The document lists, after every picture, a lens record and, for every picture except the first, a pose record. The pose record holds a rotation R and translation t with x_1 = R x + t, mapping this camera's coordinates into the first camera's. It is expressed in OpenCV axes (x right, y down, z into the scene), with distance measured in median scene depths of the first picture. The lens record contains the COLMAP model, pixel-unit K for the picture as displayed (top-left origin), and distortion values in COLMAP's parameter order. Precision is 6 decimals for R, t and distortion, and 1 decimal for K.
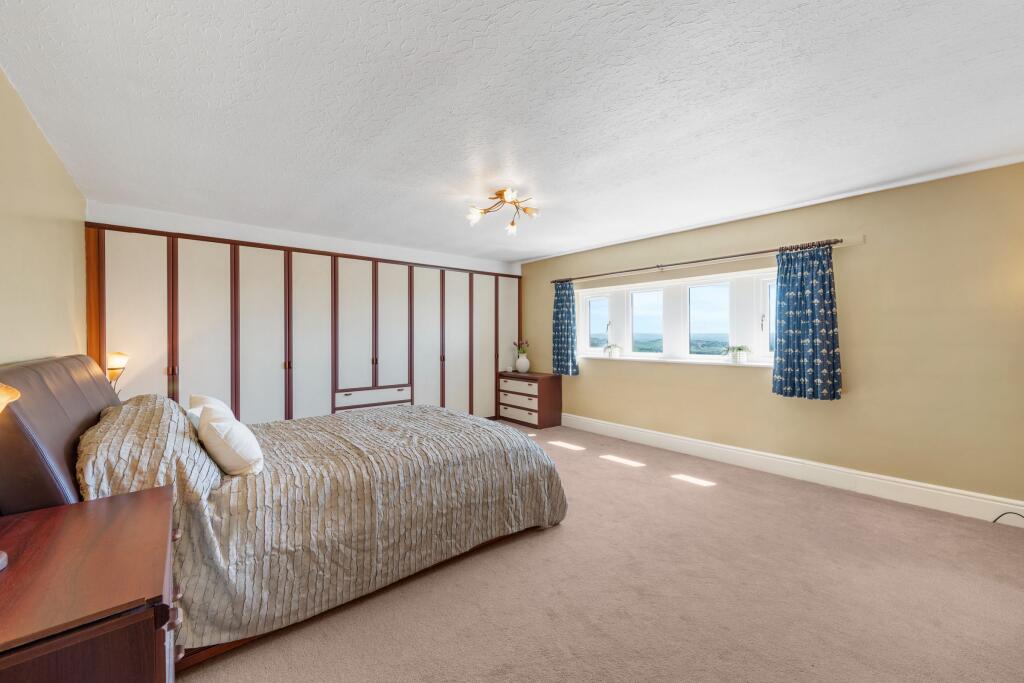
lens RADIAL K [[402.9, 0, 515.4], [0, 402.9, 338.0], [0, 0, 1]] dist [-0.000146, 0.000019]
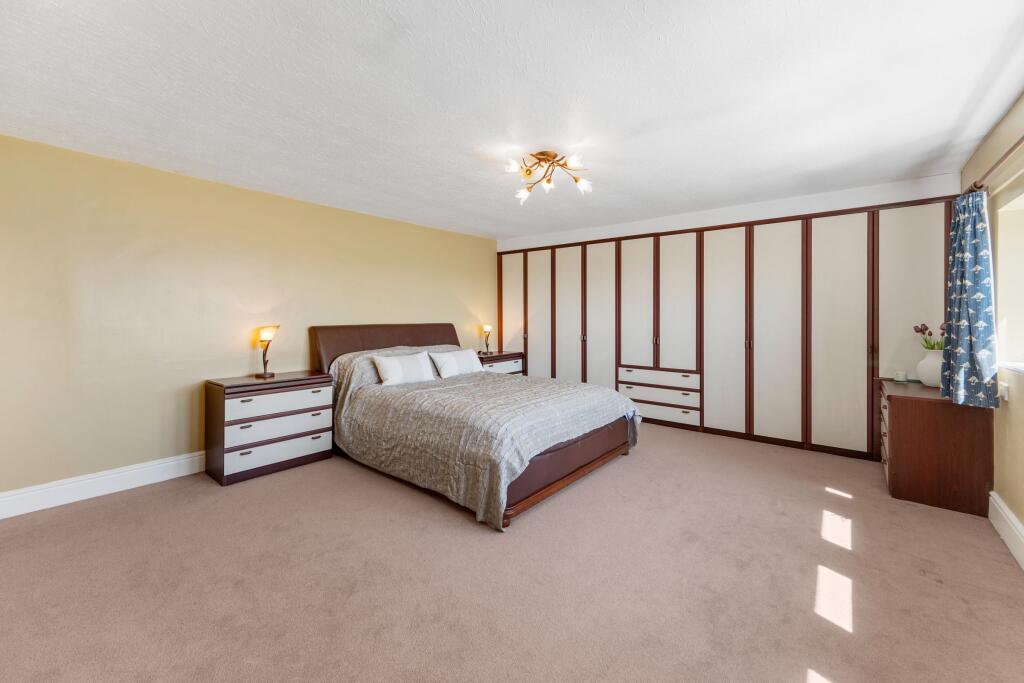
lens RADIAL K [[412.8, 0, 512.1], [0, 412.8, 317.4], [0, 0, 1]] dist [-0.000083, -0.000007]
pose [[0.183165, 0.008705, -0.983044, 0.583460], [-0.005346, 0.999955, 0.007859, -0.004128], [0.983068, 0.003816, 0.183203, 0.512442]]
